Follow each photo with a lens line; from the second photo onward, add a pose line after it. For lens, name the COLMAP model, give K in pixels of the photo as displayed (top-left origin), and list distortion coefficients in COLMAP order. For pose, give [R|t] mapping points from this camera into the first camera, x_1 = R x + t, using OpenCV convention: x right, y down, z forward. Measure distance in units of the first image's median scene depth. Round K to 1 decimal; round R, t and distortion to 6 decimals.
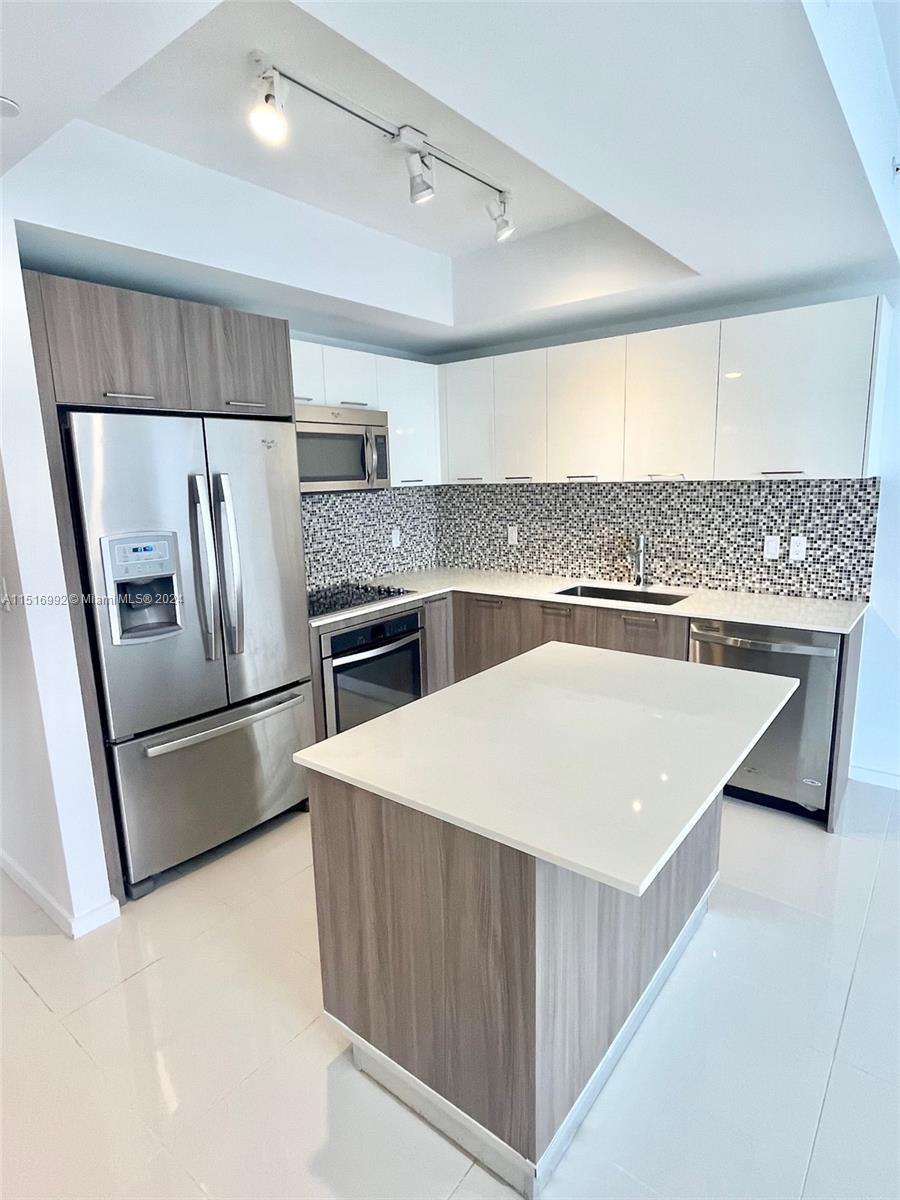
lens RADIAL K [[651.8, 0, 450.0], [0, 651.8, 600.0], [0, 0, 1]] dist [-0.000095, -0.002653]
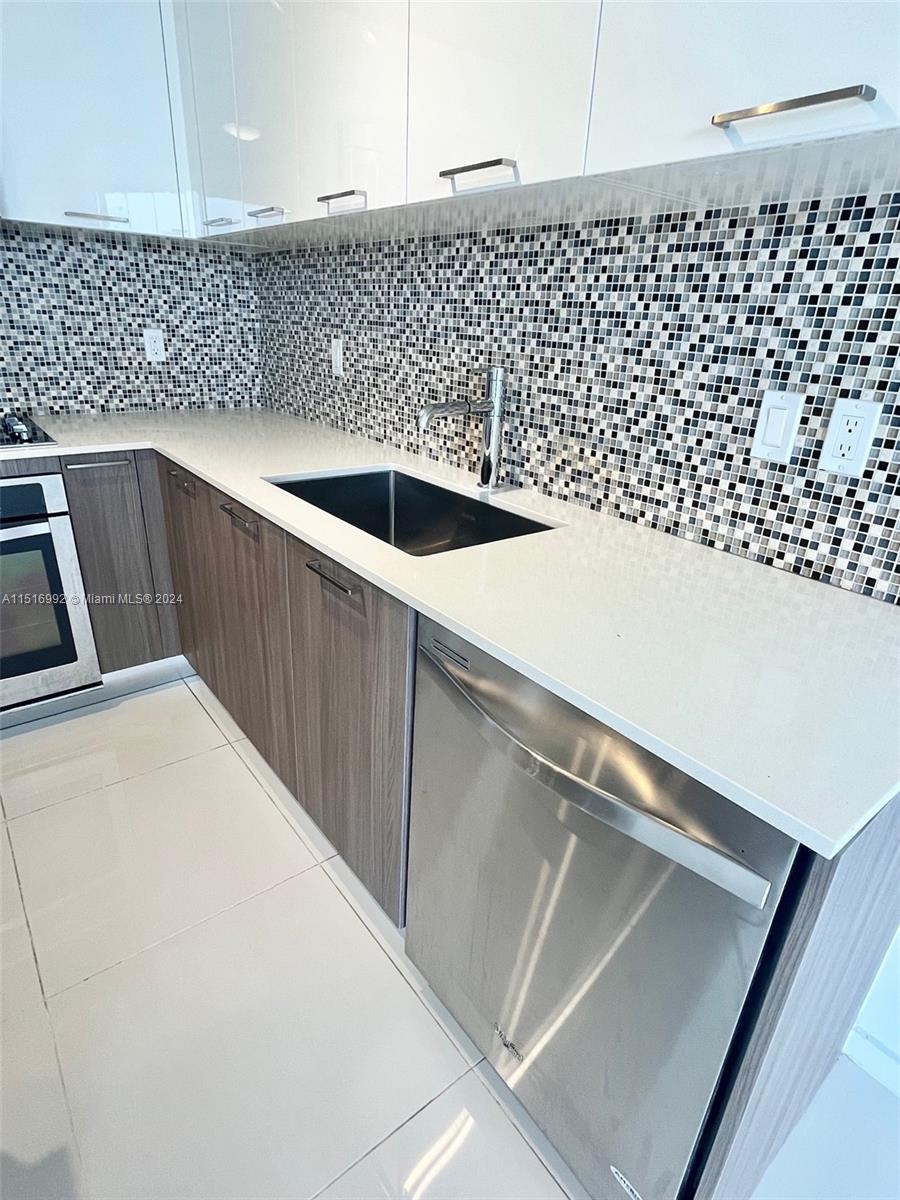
lens RADIAL K [[651.8, 0, 450.0], [0, 651.8, 600.0], [0, 0, 1]] dist [-0.000095, -0.002653]
pose [[0.968309, 0.161456, -0.190552, 0.384163], [-0.116566, 0.966910, 0.226929, -0.047870], [0.220886, -0.197526, 0.955088, 0.581813]]
